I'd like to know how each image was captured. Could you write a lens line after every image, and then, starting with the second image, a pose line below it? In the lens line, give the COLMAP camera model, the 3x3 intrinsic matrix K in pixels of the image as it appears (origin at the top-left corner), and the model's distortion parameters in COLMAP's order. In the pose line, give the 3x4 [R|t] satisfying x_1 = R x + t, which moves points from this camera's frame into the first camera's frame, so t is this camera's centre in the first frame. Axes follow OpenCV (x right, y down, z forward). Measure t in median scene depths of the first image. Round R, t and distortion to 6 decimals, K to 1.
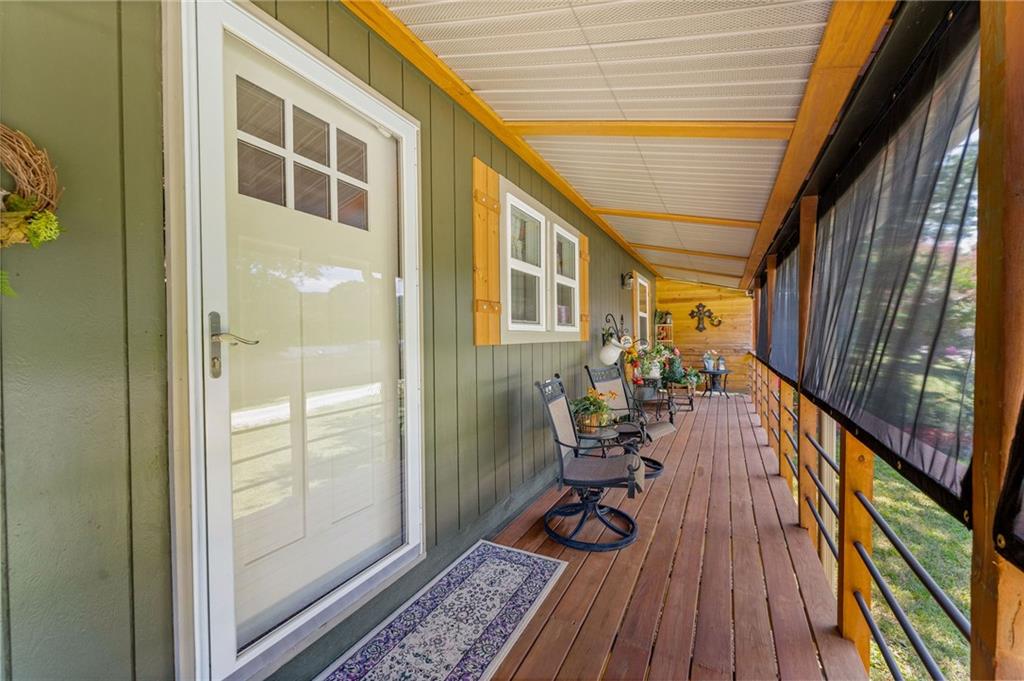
lens RADIAL K [[414.8, 0, 509.7], [0, 414.8, 341.3], [0, 0, 1]] dist [0.000867, -0.000018]
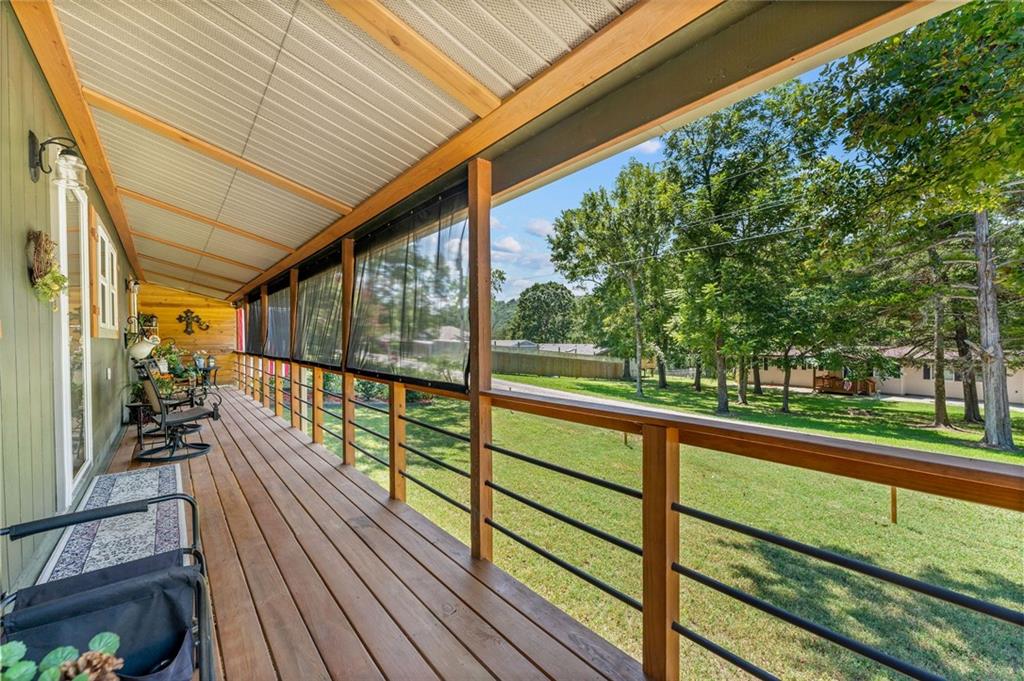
lens RADIAL K [[414.8, 0, 510.5], [0, 414.8, 342.7], [0, 0, 1]] dist [0.000867, -0.000018]
pose [[0.391784, -0.001386, 0.920056, -0.237313], [0.013113, 0.999906, -0.004078, 0.015068], [-0.919964, 0.013663, 0.391765, -0.247933]]
